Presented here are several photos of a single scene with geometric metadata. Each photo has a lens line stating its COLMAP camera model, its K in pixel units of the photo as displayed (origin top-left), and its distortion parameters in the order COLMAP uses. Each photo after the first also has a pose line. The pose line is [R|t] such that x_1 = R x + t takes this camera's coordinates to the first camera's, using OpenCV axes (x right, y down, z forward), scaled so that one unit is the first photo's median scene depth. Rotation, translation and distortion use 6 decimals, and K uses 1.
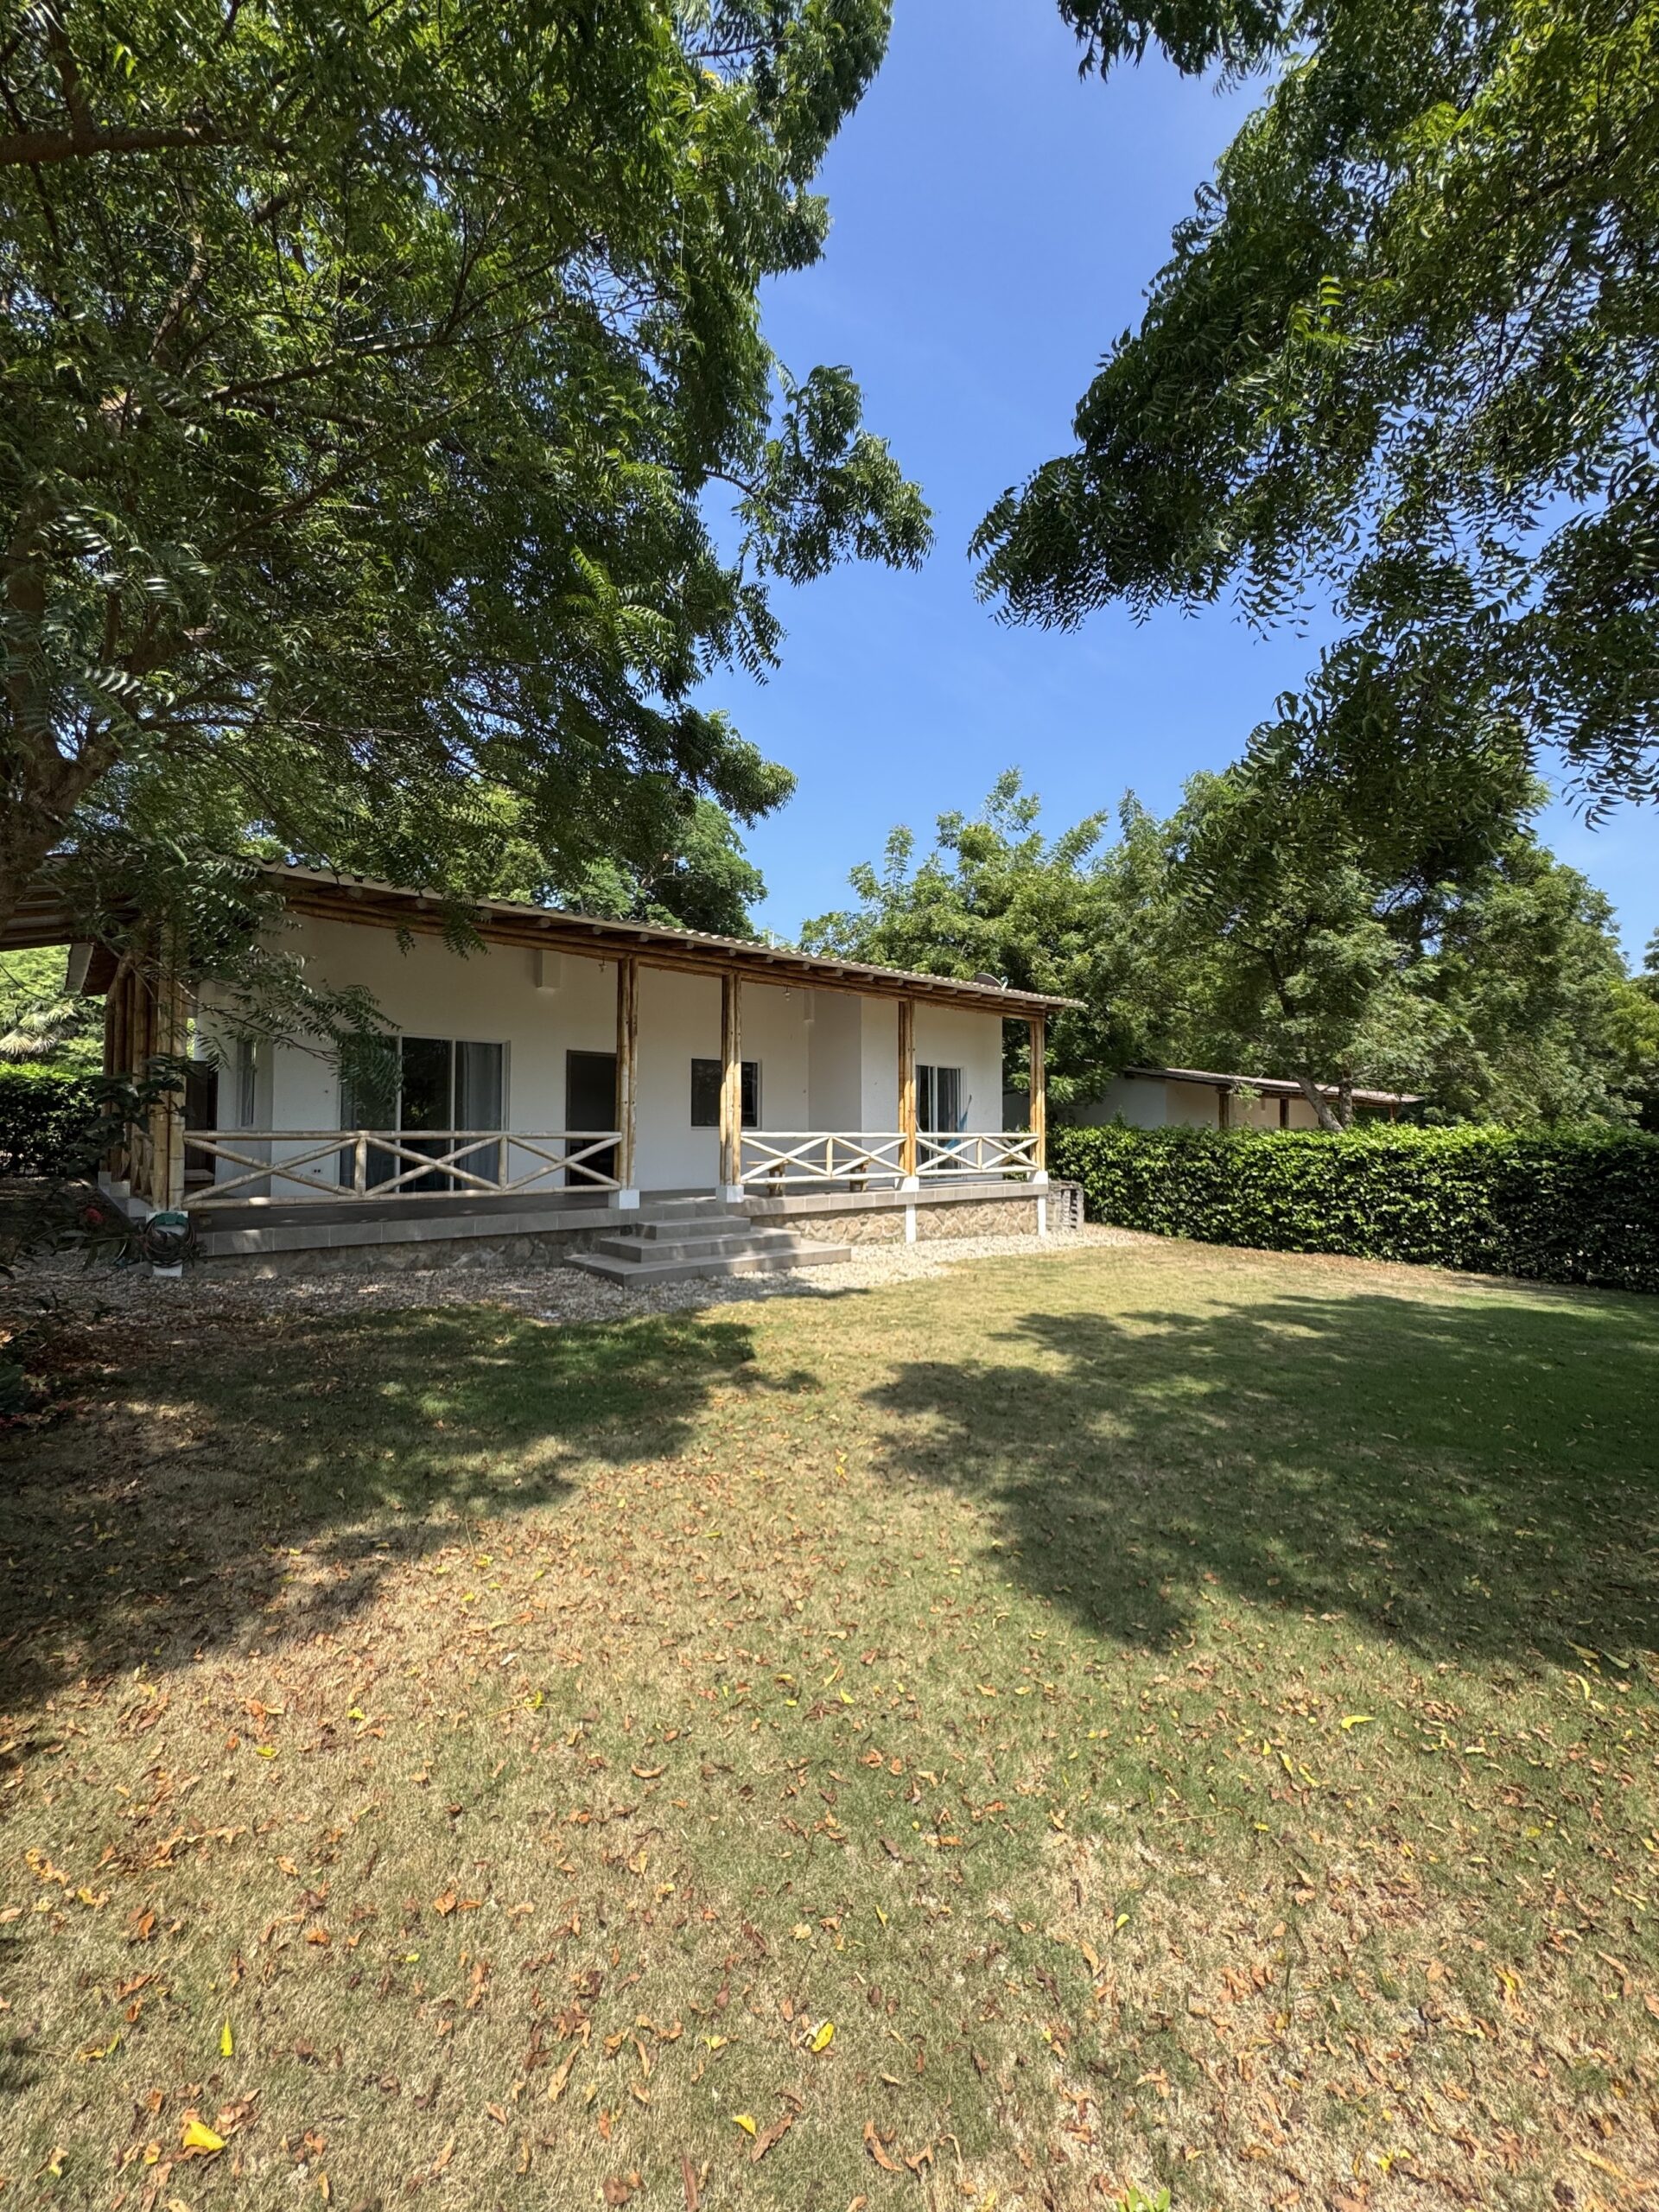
lens RADIAL K [[880.7, 0, 829.5], [0, 880.7, 1106.0], [0, 0, 1]] dist [-0.001348, 0.000170]
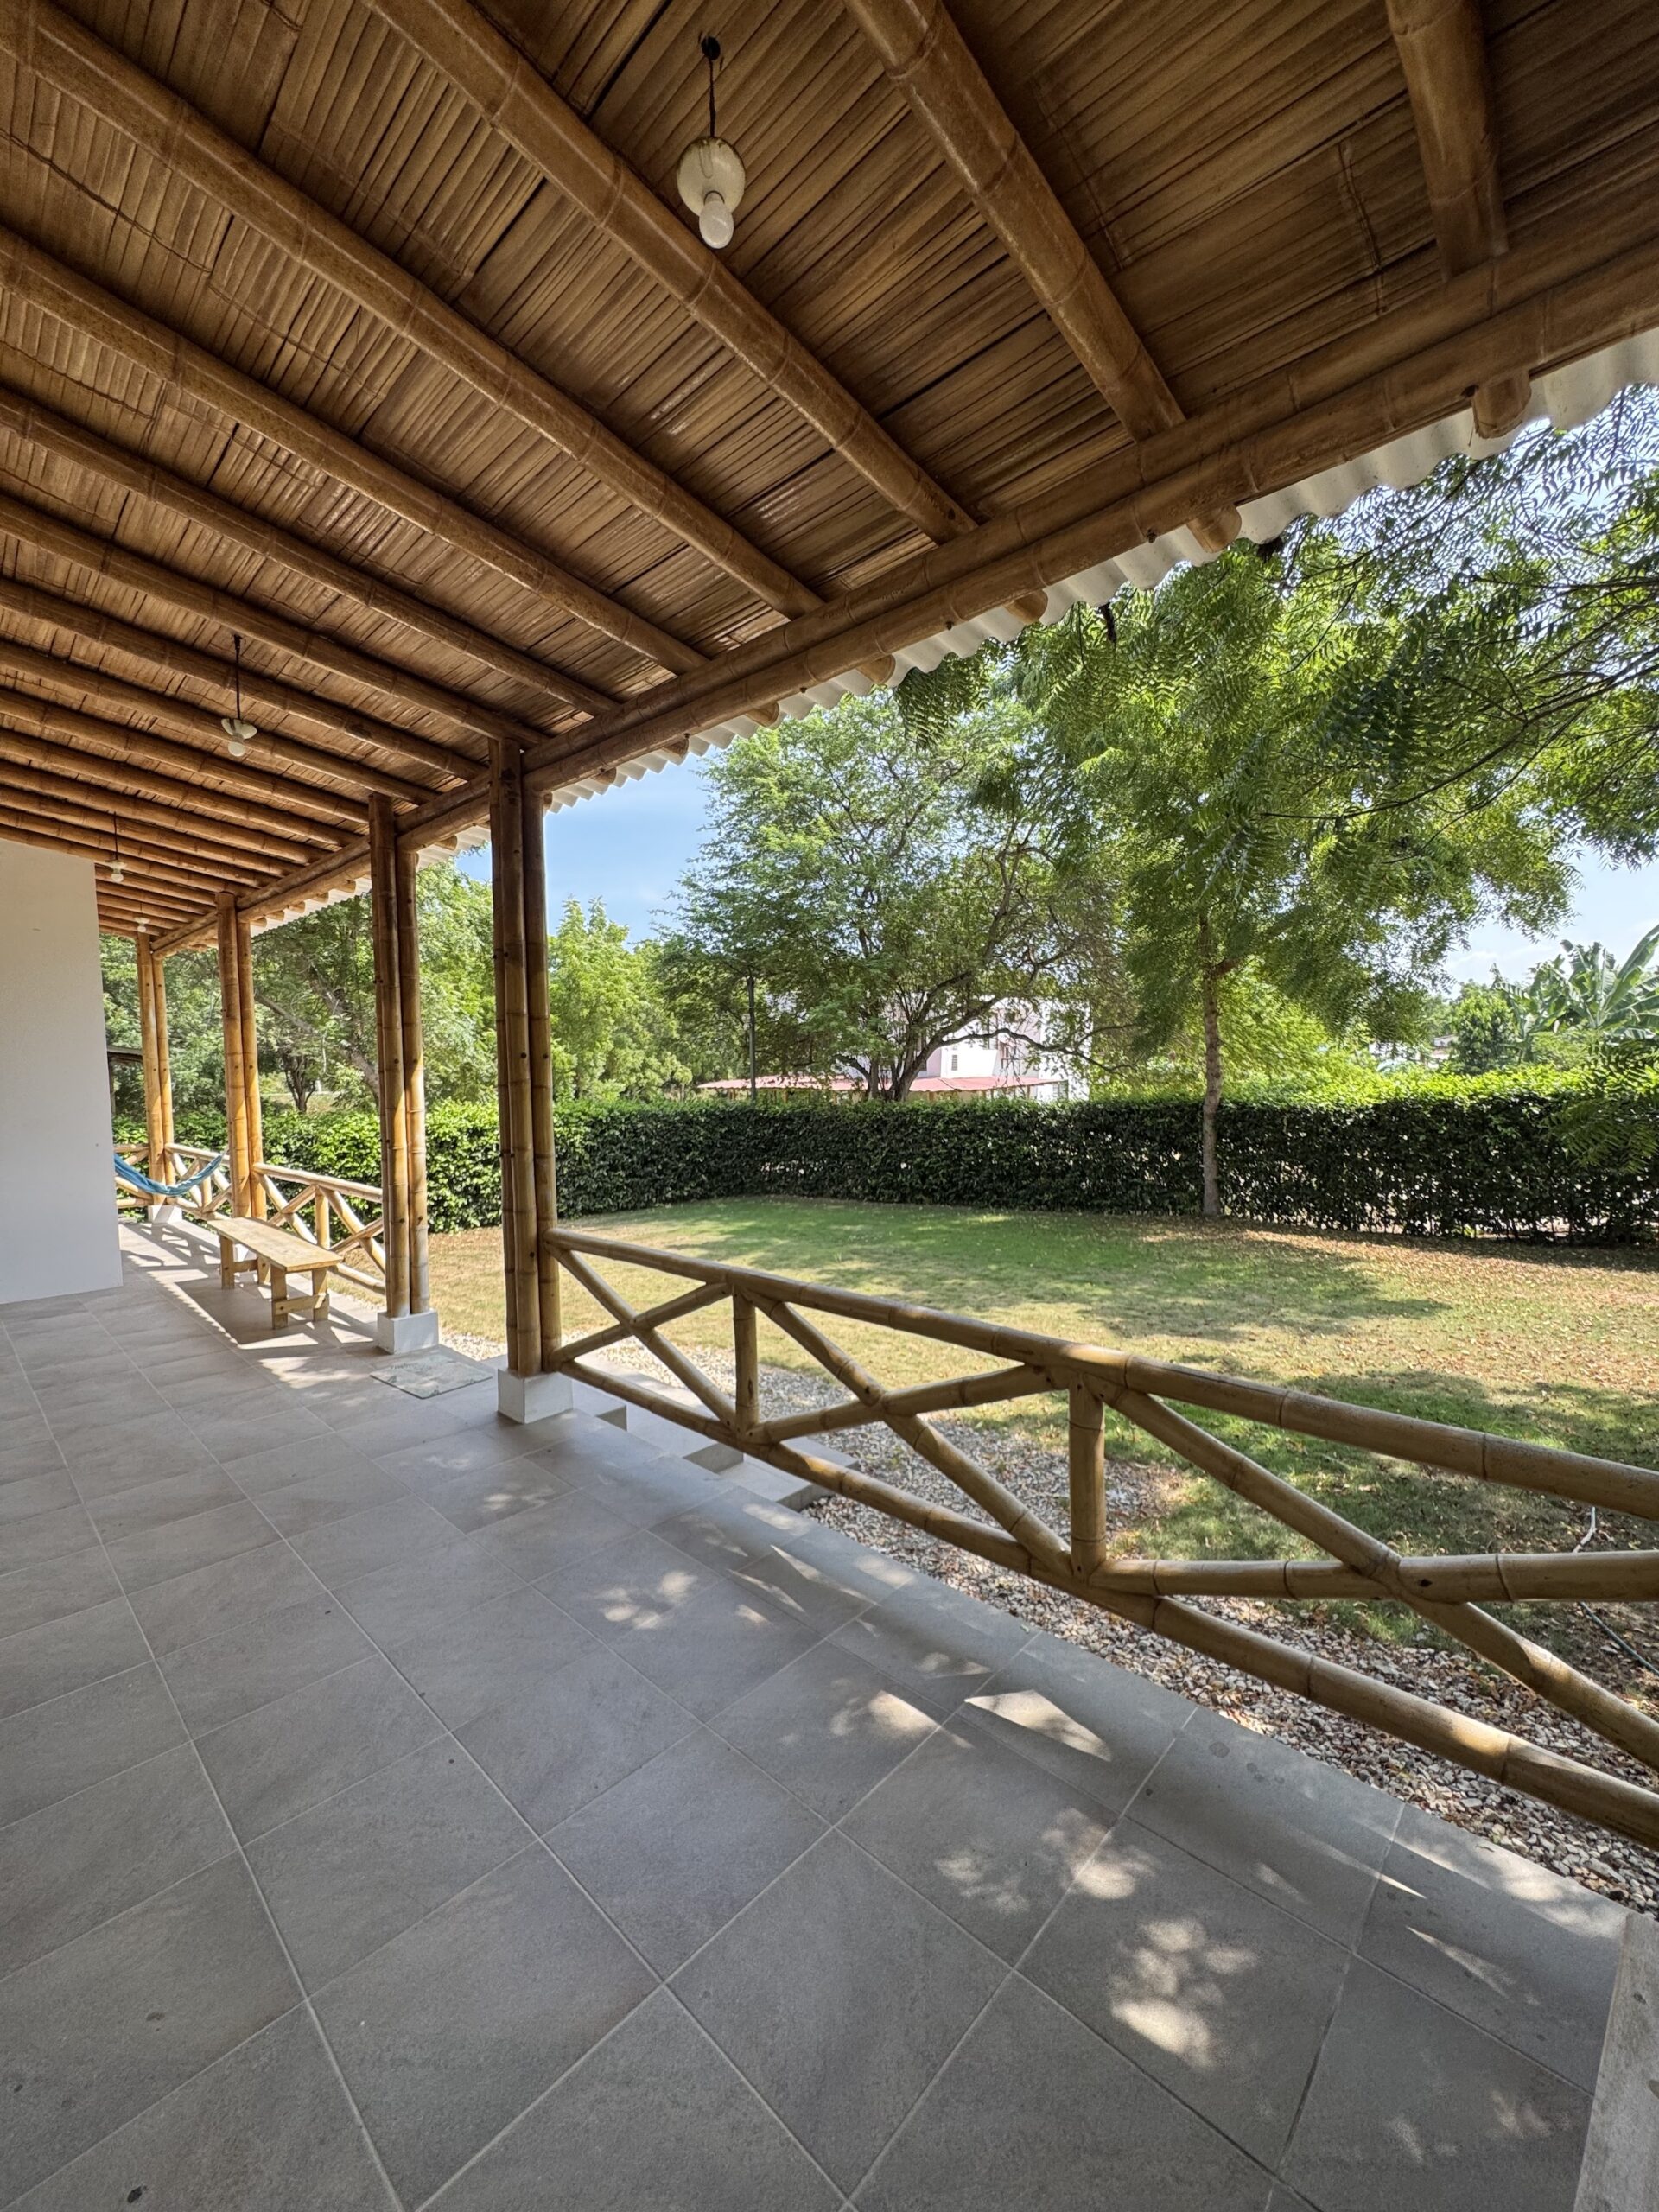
lens RADIAL K [[880.7, 0, 829.5], [0, 880.7, 1106.0], [0, 0, 1]] dist [-0.001348, 0.000170]
pose [[-0.088498, -0.046391, 0.994995, -1.254393], [-0.014598, 0.998868, 0.045273, -0.083449], [-0.995969, -0.010518, -0.089075, 1.753705]]
